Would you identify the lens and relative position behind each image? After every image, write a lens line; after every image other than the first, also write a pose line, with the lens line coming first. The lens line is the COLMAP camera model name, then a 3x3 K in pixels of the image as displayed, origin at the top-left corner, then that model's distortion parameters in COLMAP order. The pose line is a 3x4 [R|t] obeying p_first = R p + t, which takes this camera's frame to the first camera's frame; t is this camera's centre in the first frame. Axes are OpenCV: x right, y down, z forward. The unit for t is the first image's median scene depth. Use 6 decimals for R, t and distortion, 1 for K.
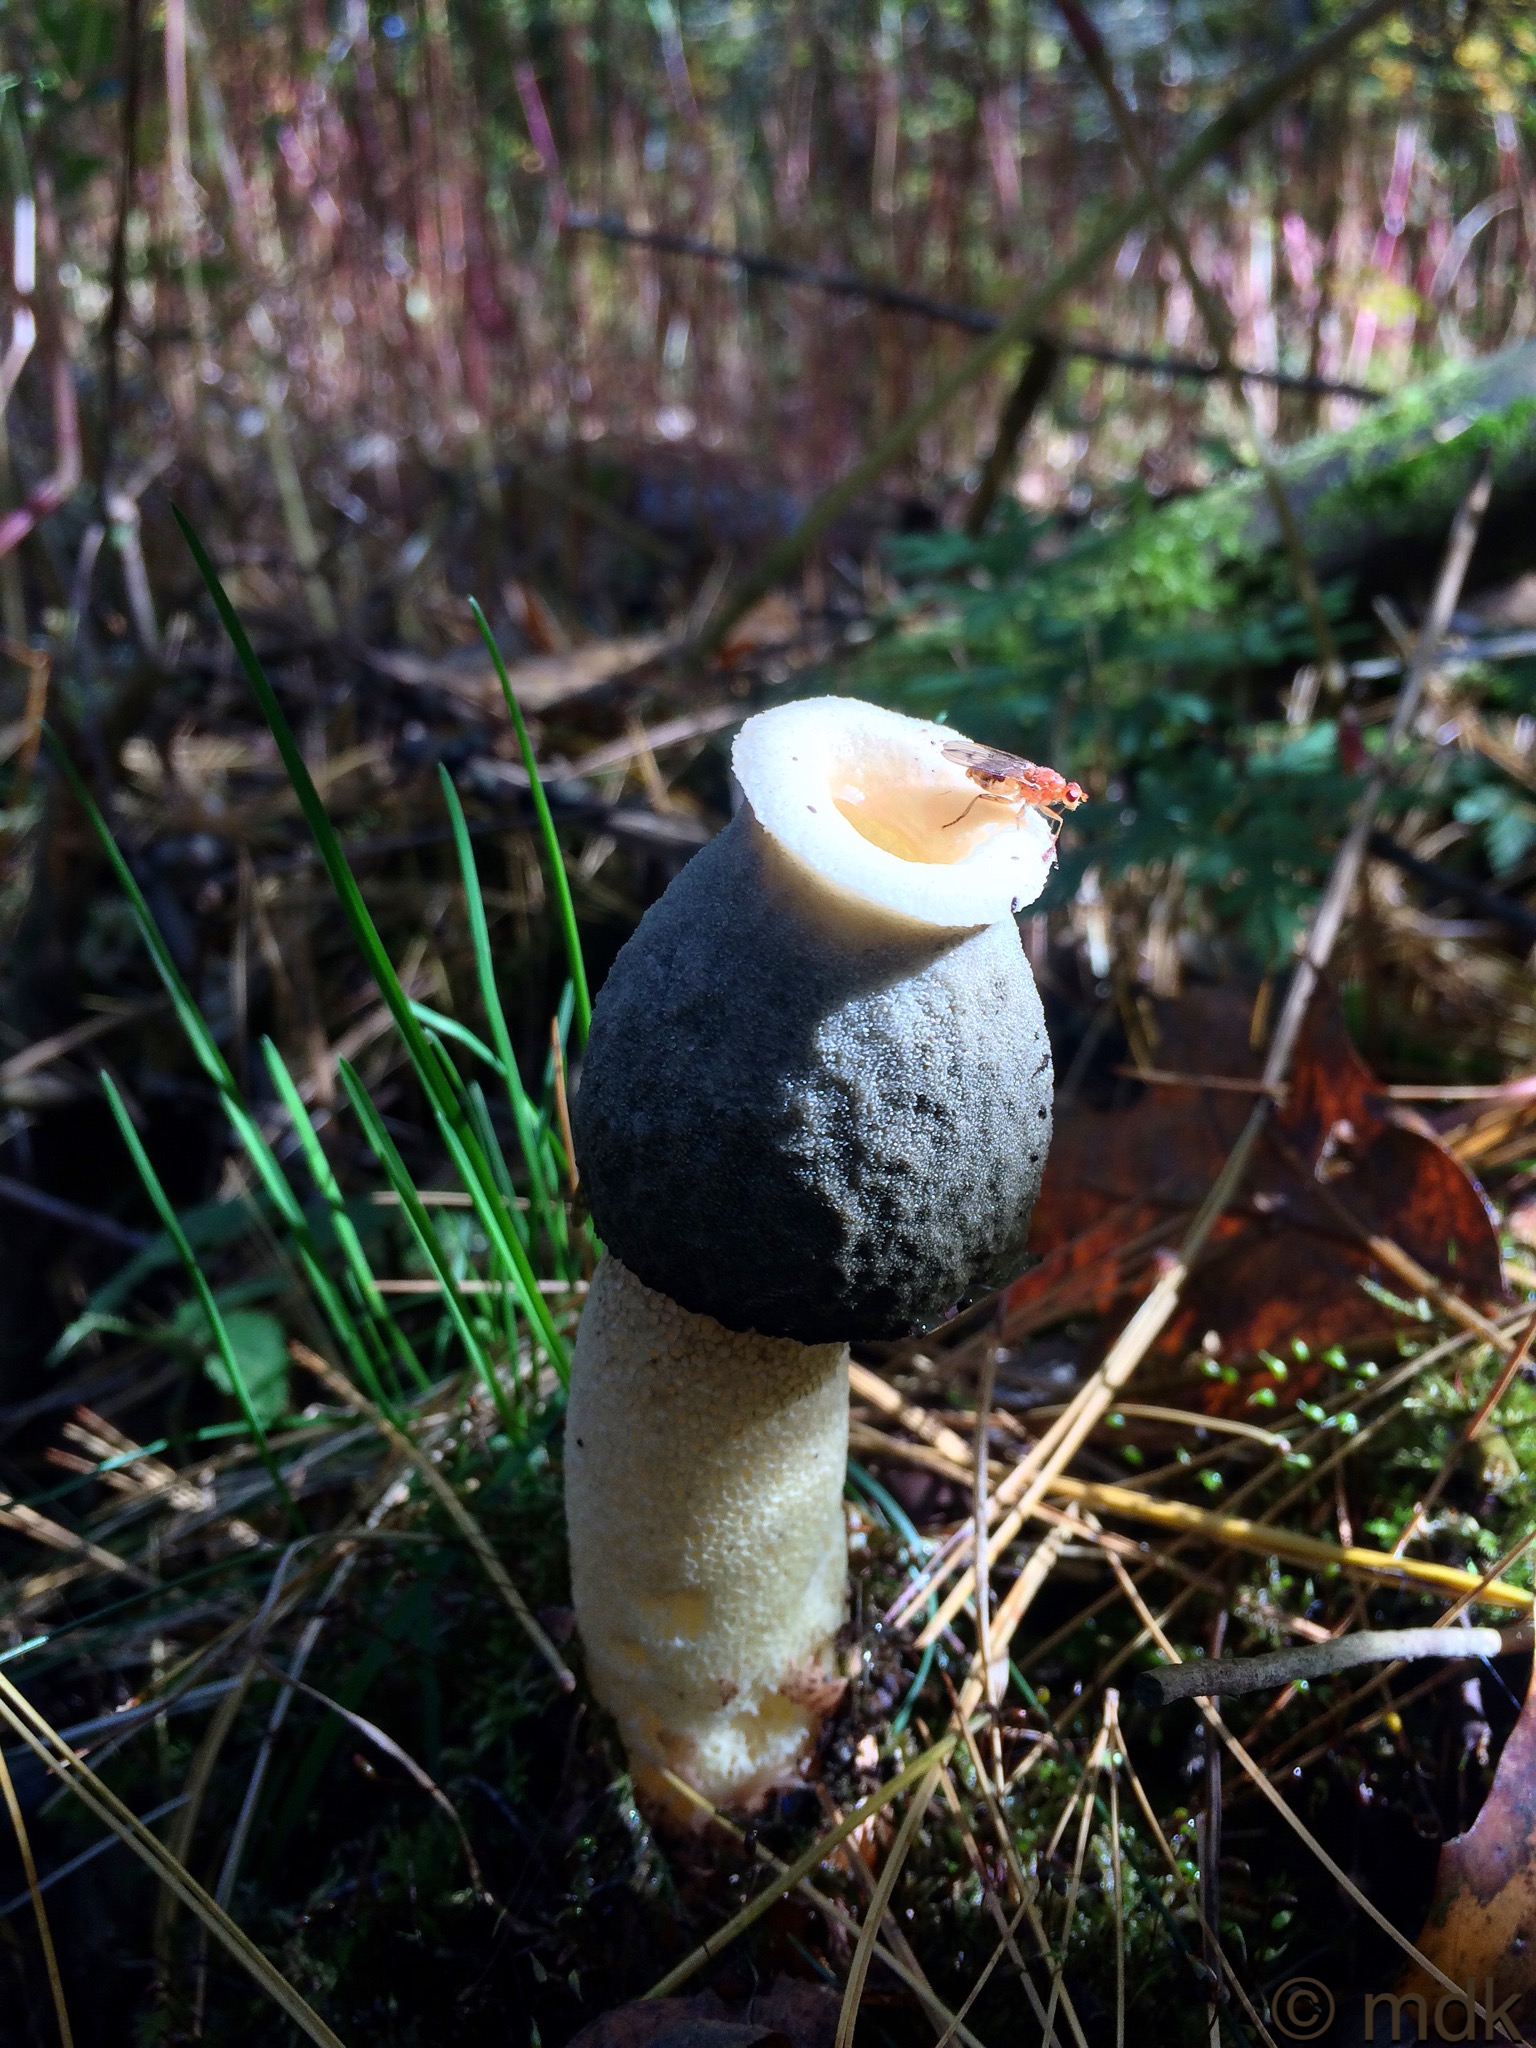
lens RADIAL K [[1776.2, 0, 767.0], [0, 1776.2, 1034.3], [0, 0, 1]] dist [0.000804, -0.012935]
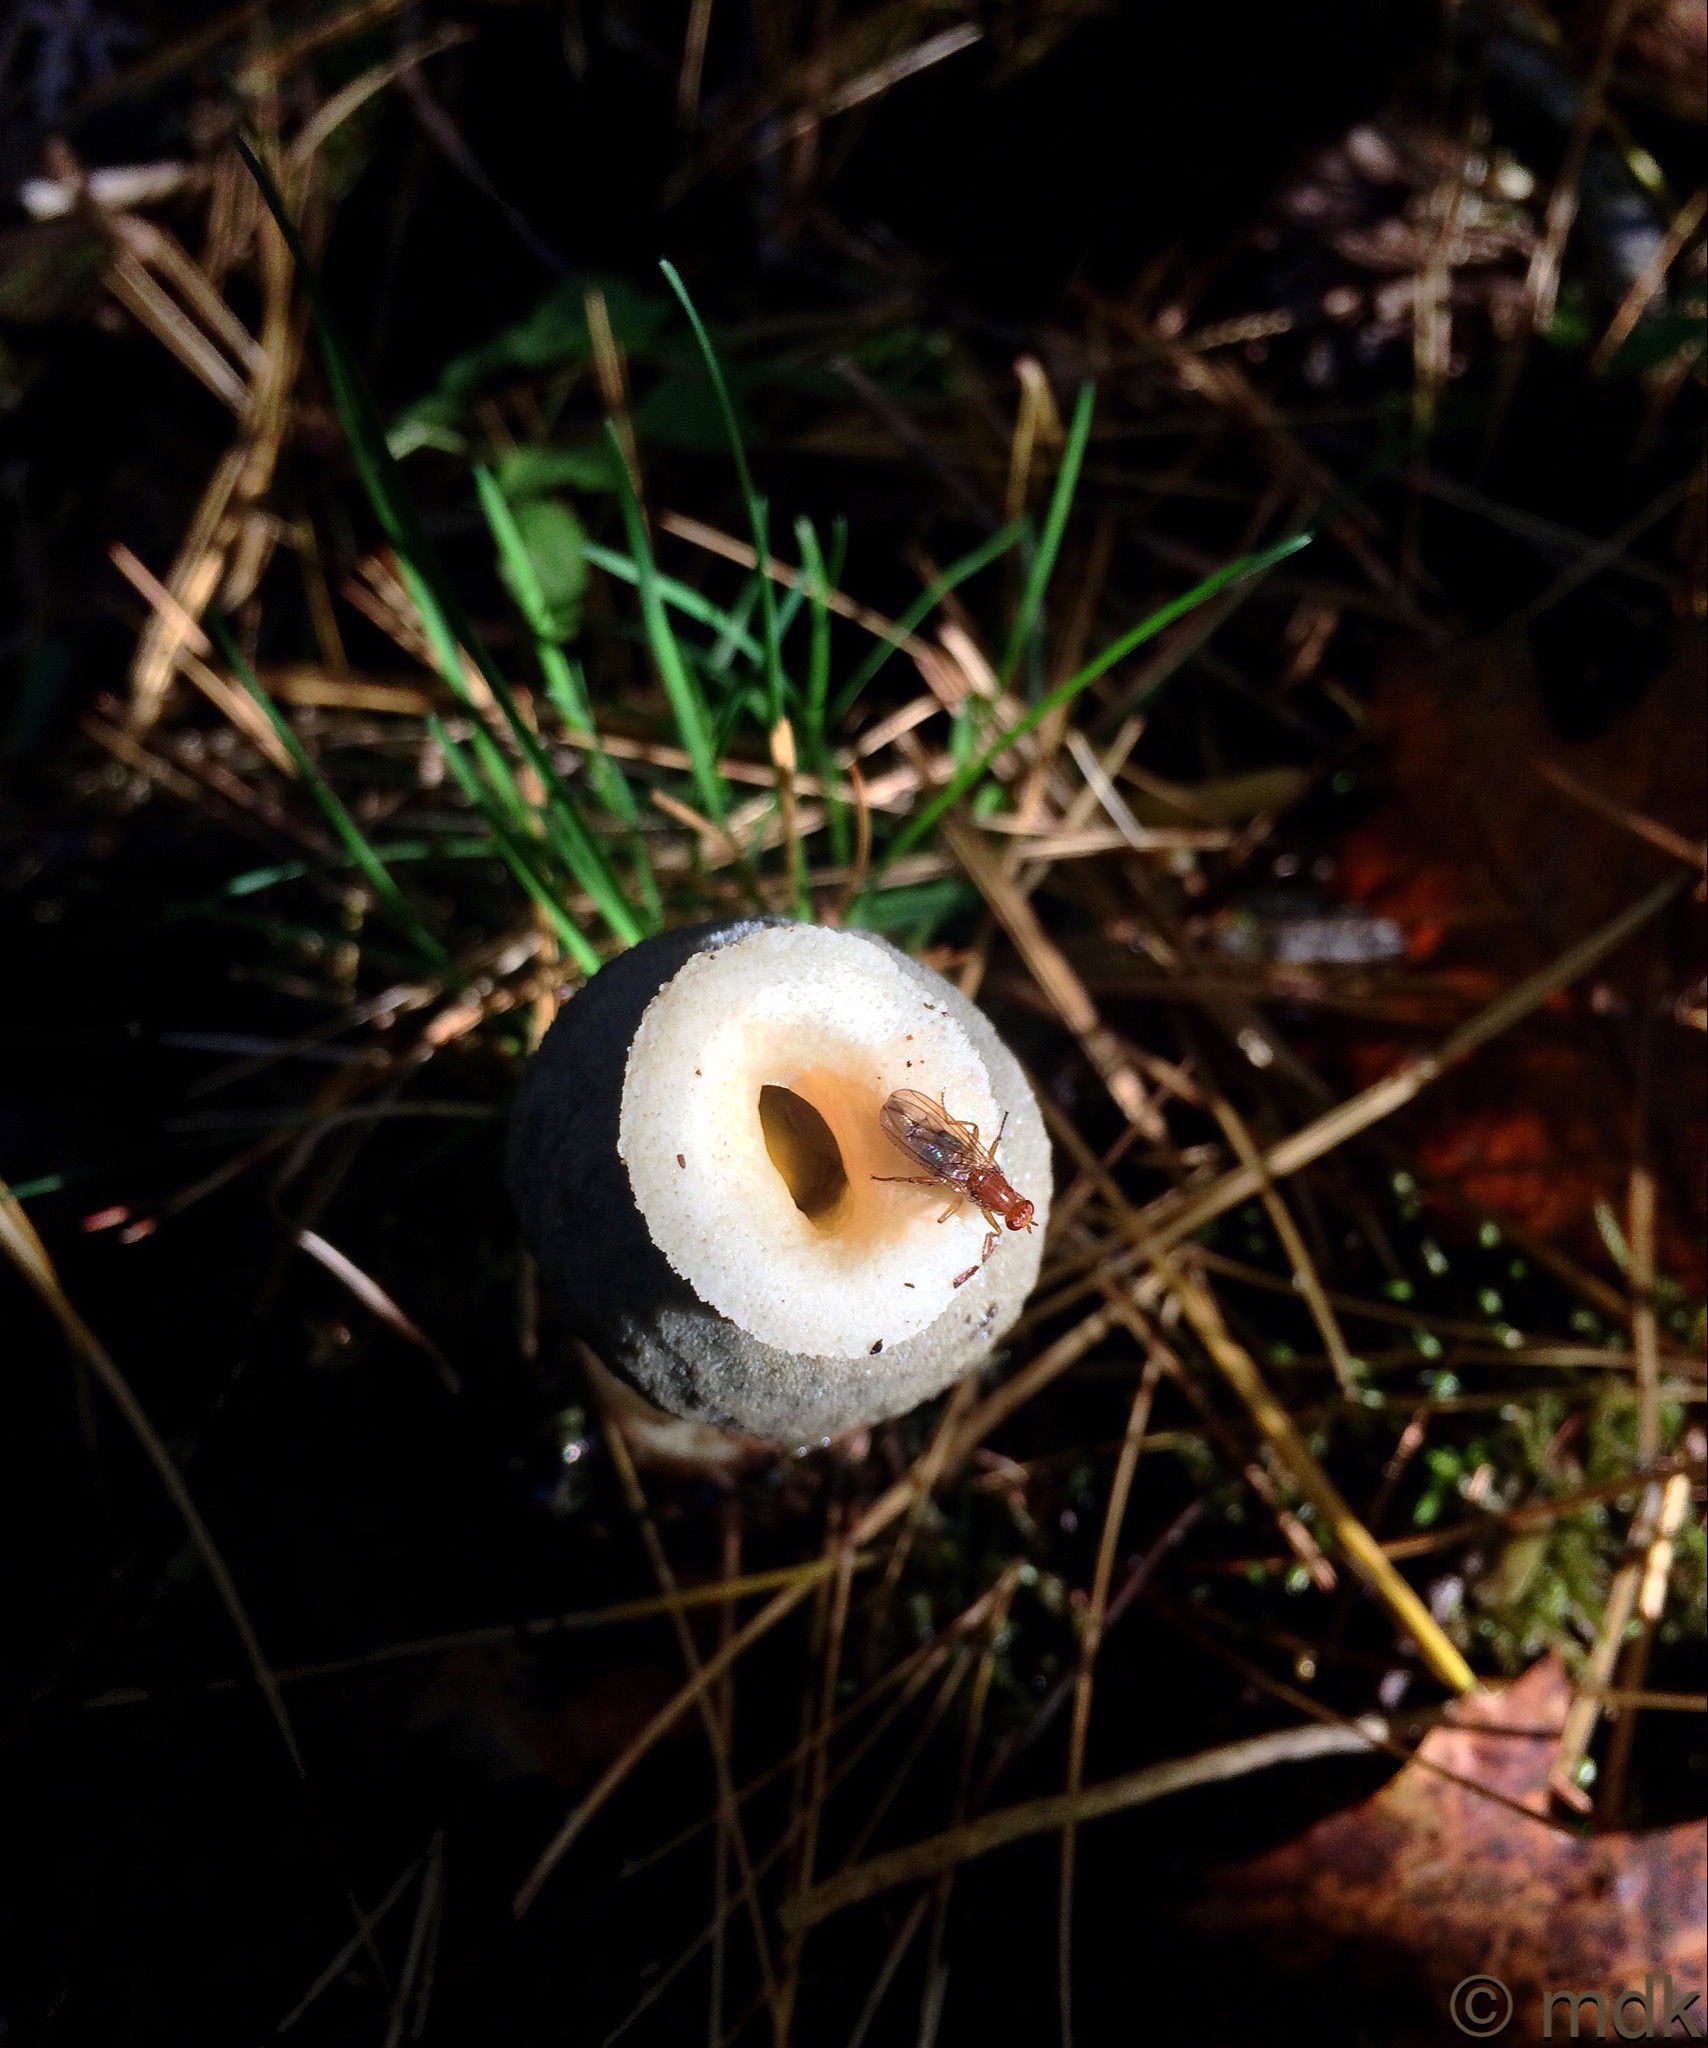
lens RADIAL K [[1955.4, 0, 877.2], [0, 1955.4, 1019.8], [0, 0, 1]] dist [0.080906, -0.176384]
pose [[0.909277, 0.398407, -0.120367, 0.128929], [-0.252522, 0.758013, 0.601373, -0.503406], [0.330830, -0.516419, 0.789850, 0.249805]]
